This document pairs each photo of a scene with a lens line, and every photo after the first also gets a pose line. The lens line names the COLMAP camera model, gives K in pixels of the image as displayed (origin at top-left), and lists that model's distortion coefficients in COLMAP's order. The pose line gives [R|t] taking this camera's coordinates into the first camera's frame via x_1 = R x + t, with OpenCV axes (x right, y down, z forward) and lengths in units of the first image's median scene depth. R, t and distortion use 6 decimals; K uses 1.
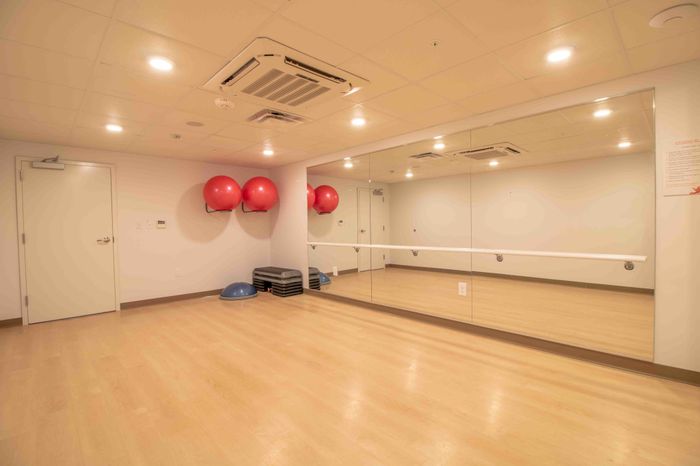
lens RADIAL K [[324.3, 0, 350.0], [0, 324.3, 233.0], [0, 0, 1]] dist [-0.013575, -0.000819]
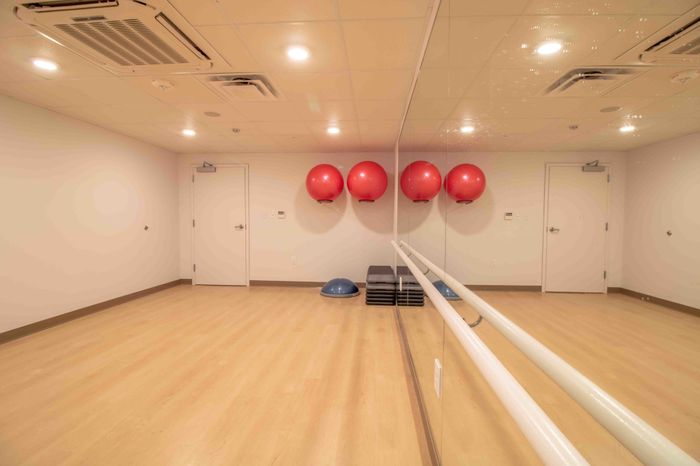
lens RADIAL K [[324.3, 0, 350.0], [0, 324.3, 233.0], [0, 0, 1]] dist [-0.013575, -0.000819]
pose [[0.671788, 0.052750, -0.738863, 0.354470], [-0.036274, 0.998607, 0.038313, -0.014014], [0.739854, 0.001063, 0.672766, 0.399024]]
